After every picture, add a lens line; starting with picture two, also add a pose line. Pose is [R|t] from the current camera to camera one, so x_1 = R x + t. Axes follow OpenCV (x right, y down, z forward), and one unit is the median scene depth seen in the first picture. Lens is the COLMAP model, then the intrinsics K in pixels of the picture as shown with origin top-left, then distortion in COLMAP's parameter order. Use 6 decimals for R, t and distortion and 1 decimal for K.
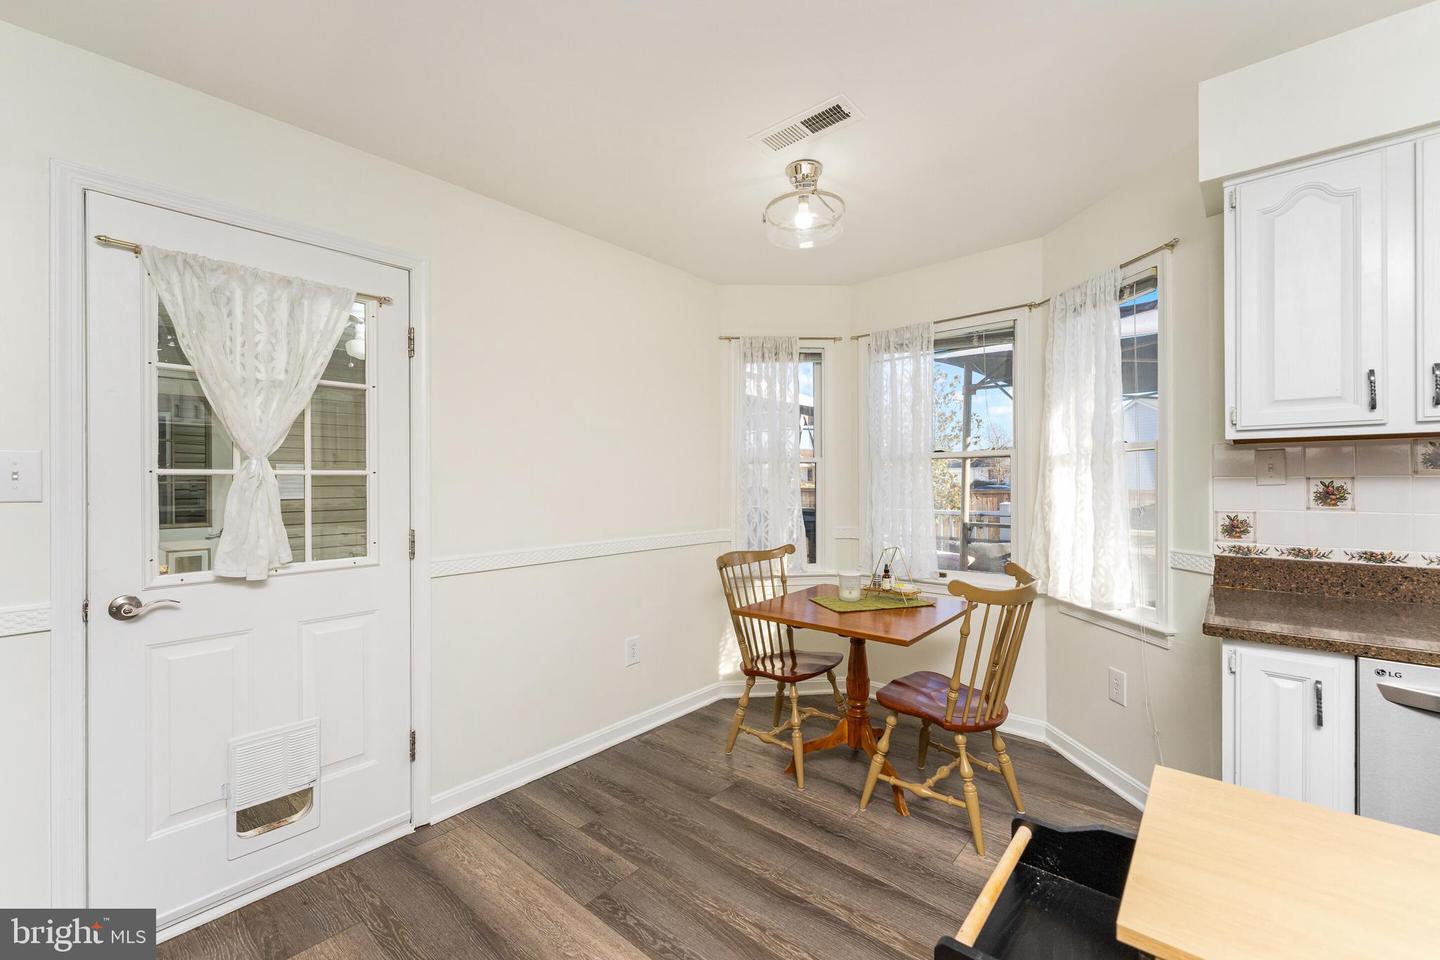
lens RADIAL K [[587.9, 0, 720.0], [0, 587.9, 480.0], [0, 0, 1]] dist [0.000421, -0.000014]
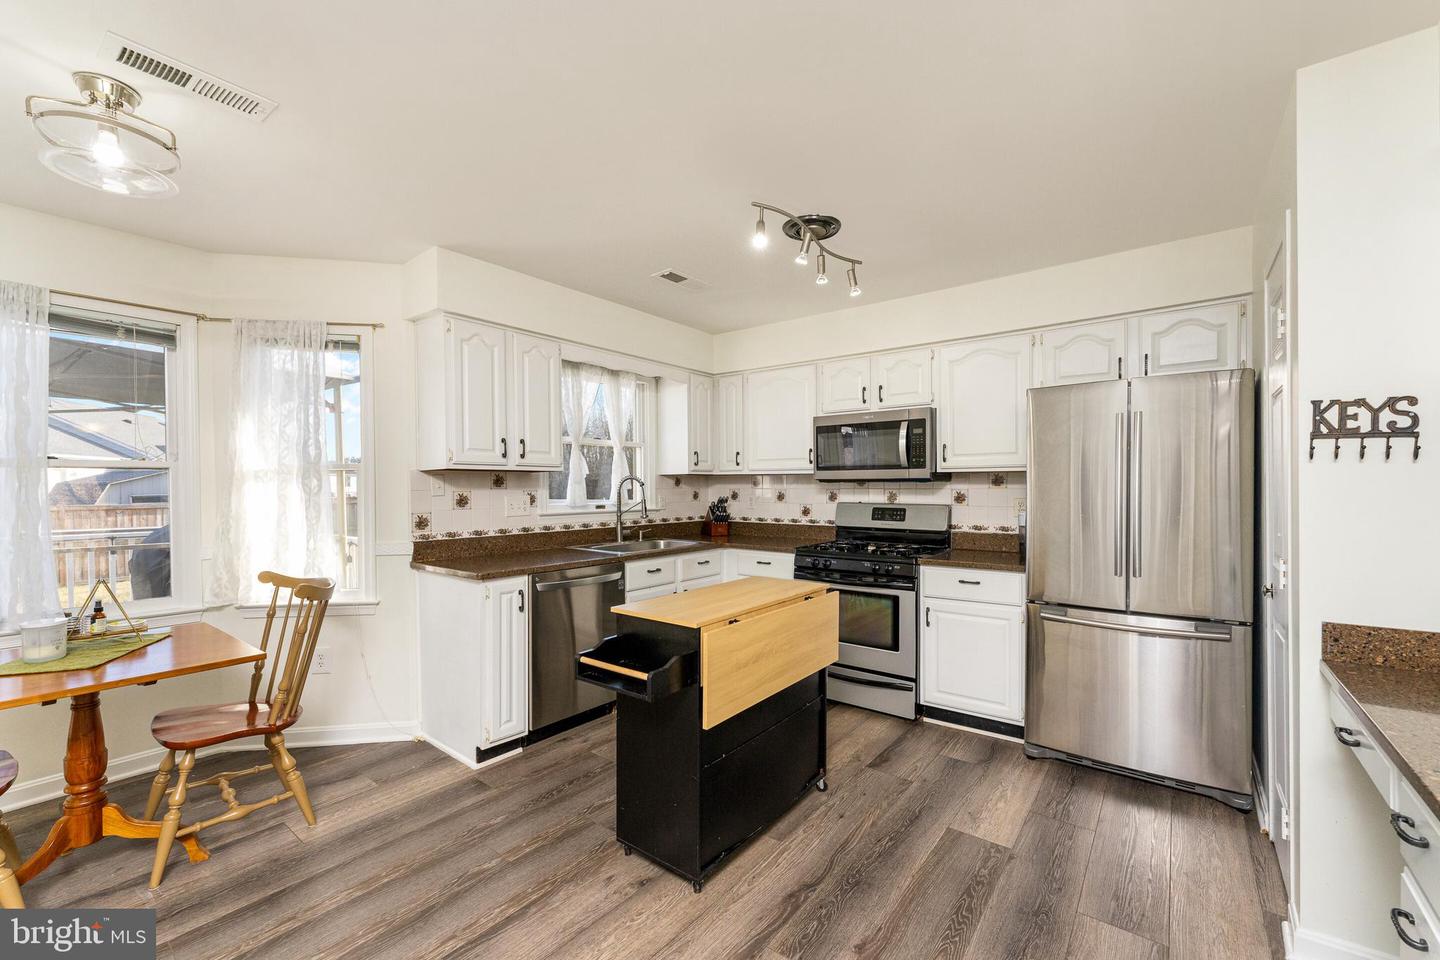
lens RADIAL K [[588.9, 0, 719.9], [0, 588.9, 484.3], [0, 0, 1]] dist [-0.000037, -0.000228]
pose [[-0.053450, 0.013741, 0.998476, -0.807694], [0.006413, 0.999889, -0.013417, 0.003548], [-0.998550, 0.005686, -0.053532, 0.302308]]
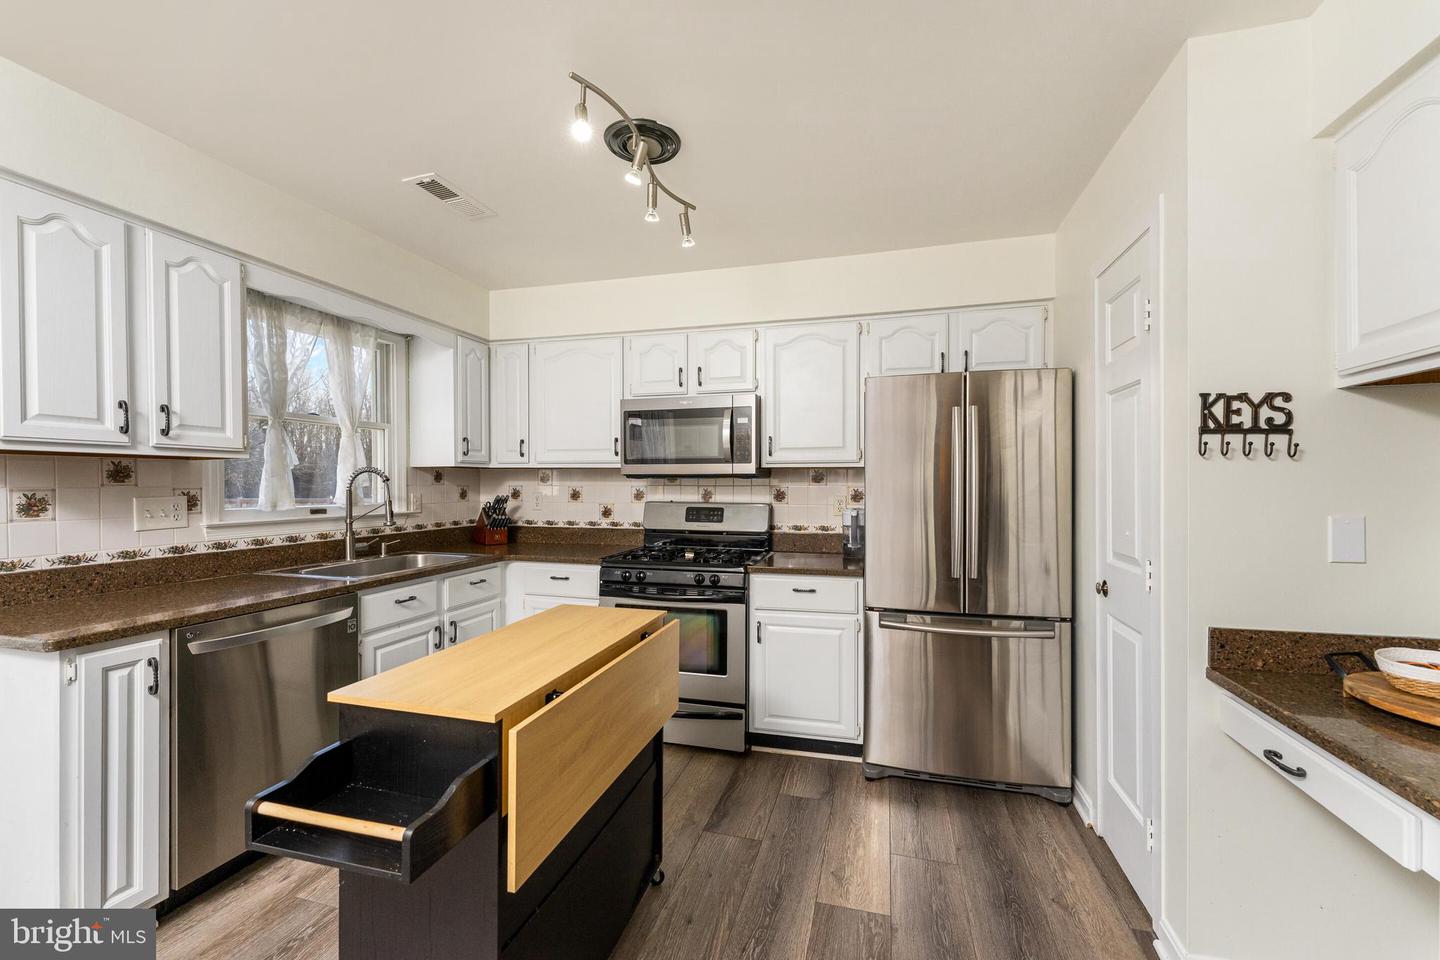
lens RADIAL K [[588.9, 0, 719.9], [0, 588.9, 484.3], [0, 0, 1]] dist [-0.000037, -0.000228]
pose [[-0.427220, 0.007229, 0.904119, -0.429257], [0.007074, 0.999964, -0.004652, -0.000668], [-0.904120, 0.004408, -0.427256, 0.338462]]
